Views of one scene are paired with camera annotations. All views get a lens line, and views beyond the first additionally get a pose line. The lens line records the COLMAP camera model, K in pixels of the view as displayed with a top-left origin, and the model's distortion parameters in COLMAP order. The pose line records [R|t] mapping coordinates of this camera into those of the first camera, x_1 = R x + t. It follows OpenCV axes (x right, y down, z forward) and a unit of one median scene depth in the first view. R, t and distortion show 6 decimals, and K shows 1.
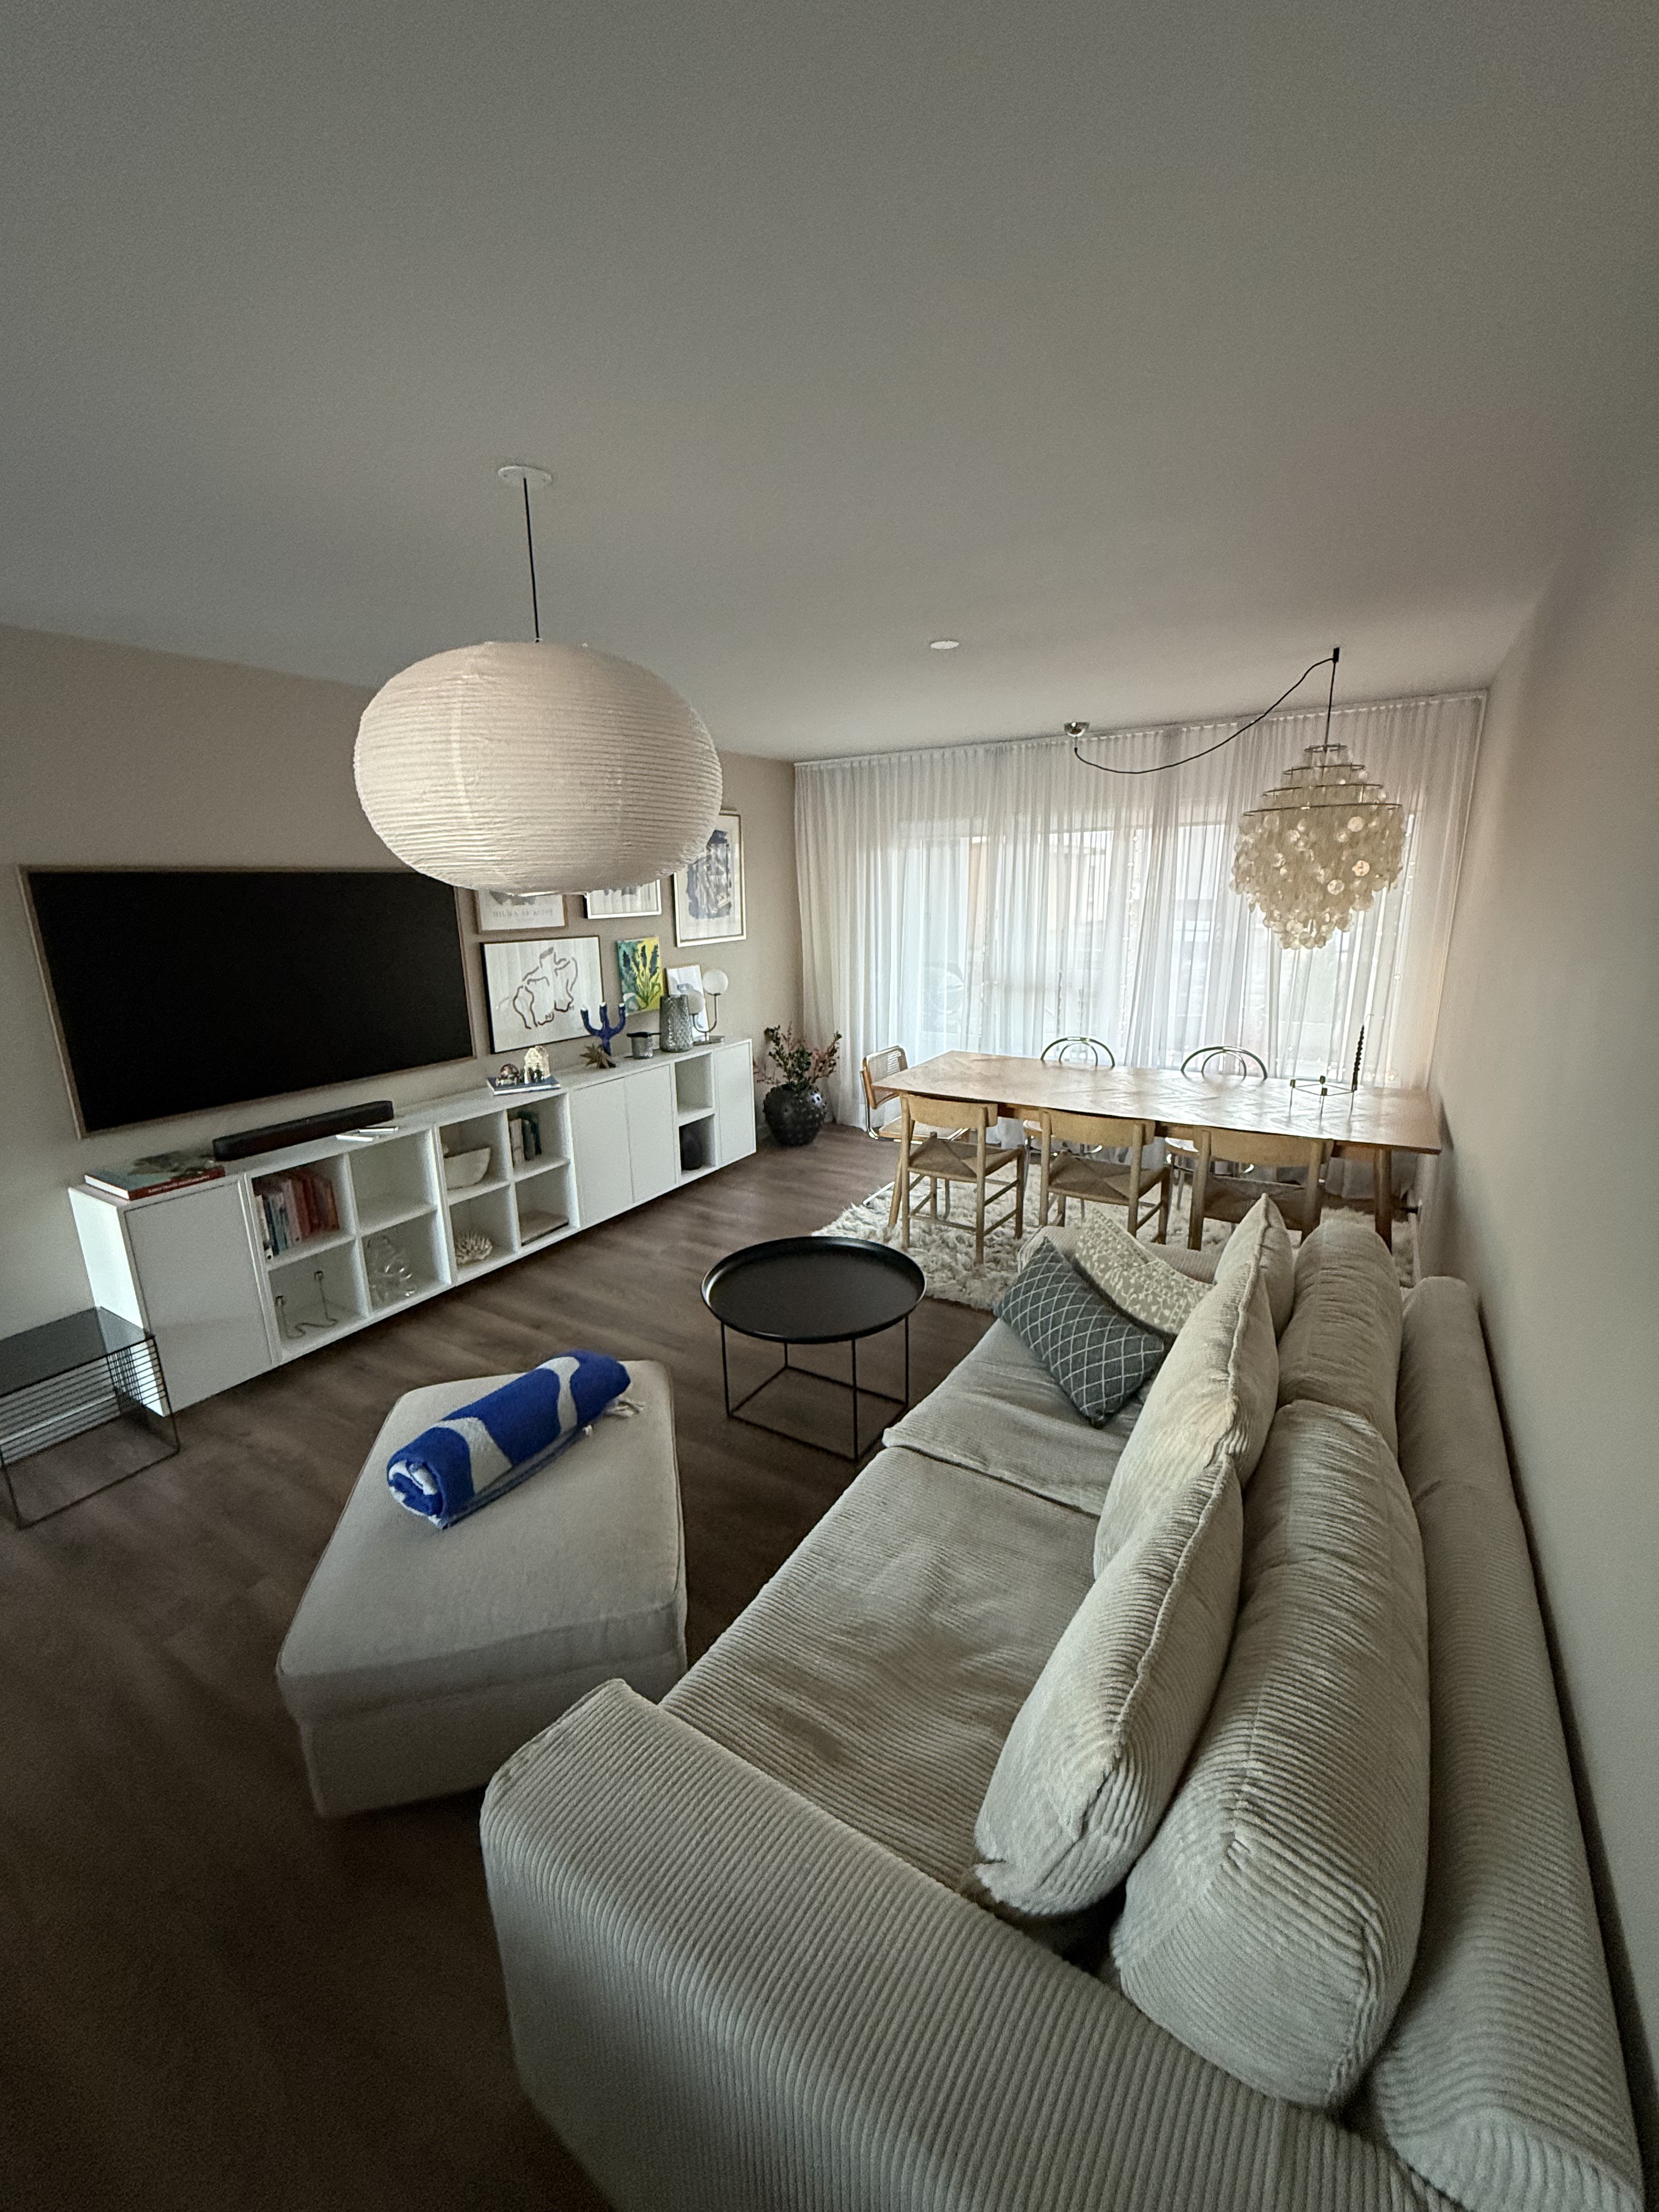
lens RADIAL K [[848.5, 0, 829.5], [0, 848.5, 1106.0], [0, 0, 1]] dist [0.000663, 0.000046]
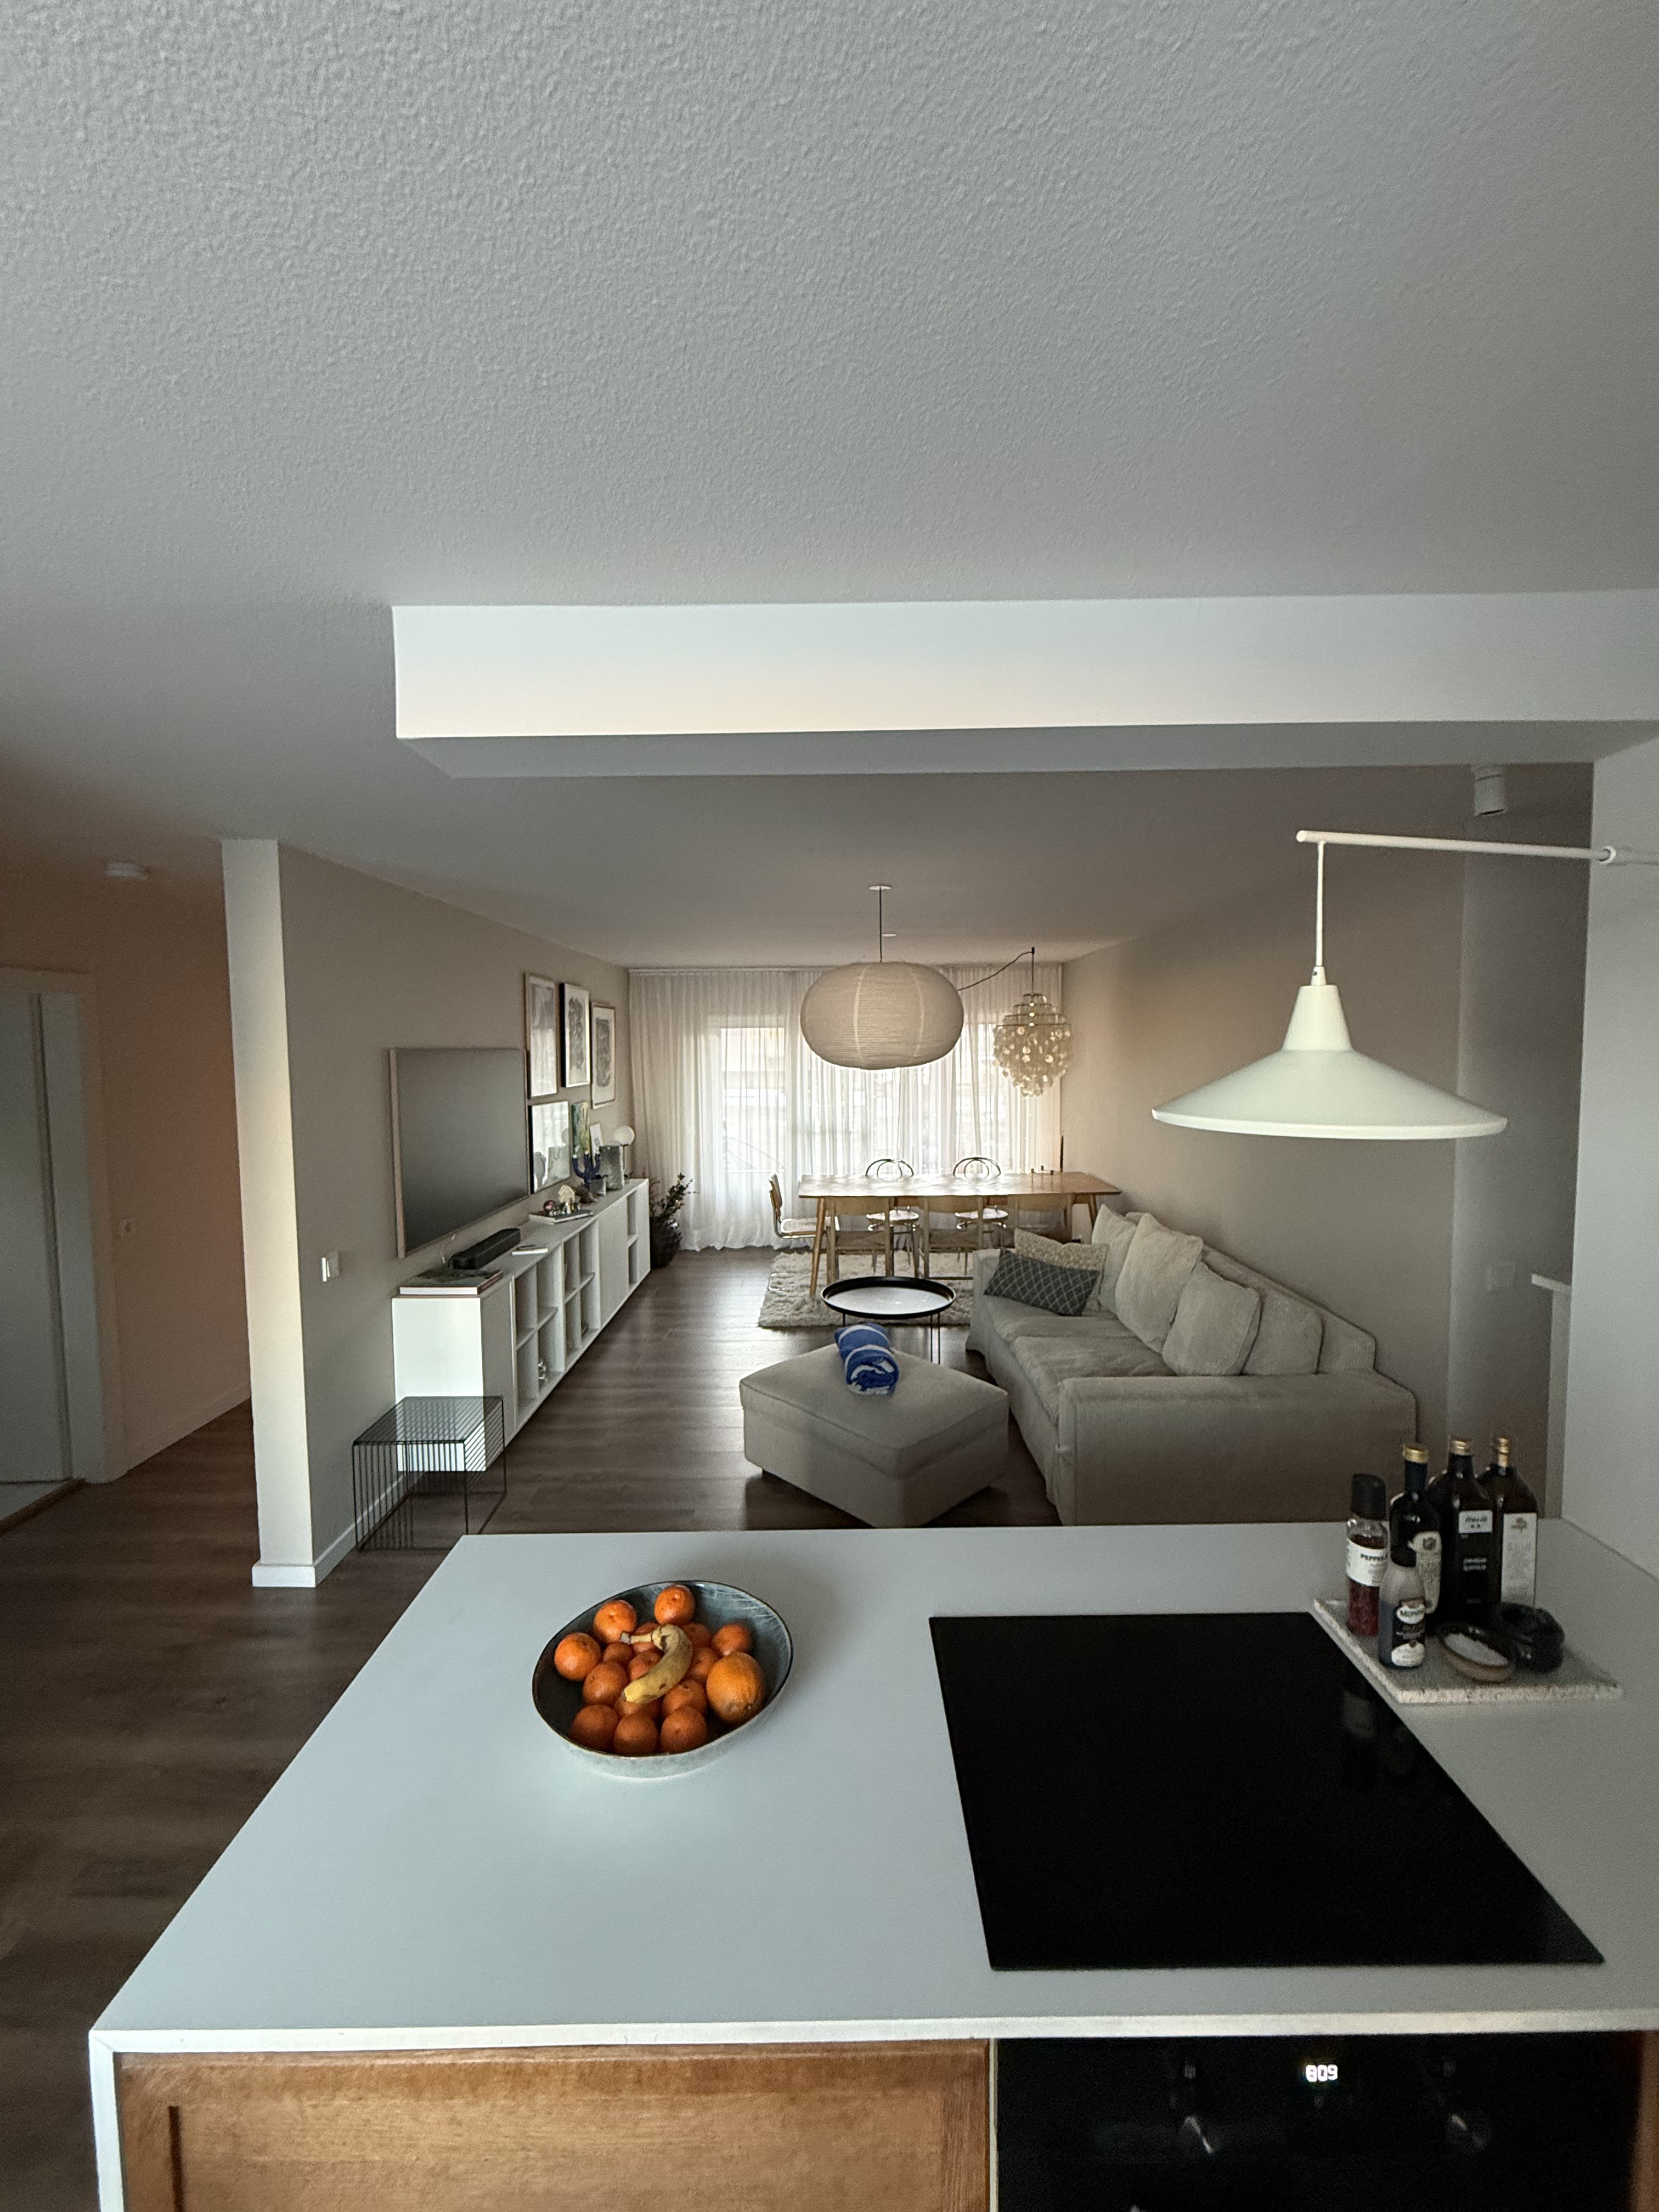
lens RADIAL K [[848.5, 0, 829.5], [0, 848.5, 1106.0], [0, 0, 1]] dist [0.000663, 0.000046]
pose [[0.859009, -0.023649, 0.511415, -0.599334], [0.123671, 0.978935, -0.162458, 0.063471], [-0.496800, 0.202800, 0.843838, -0.261333]]
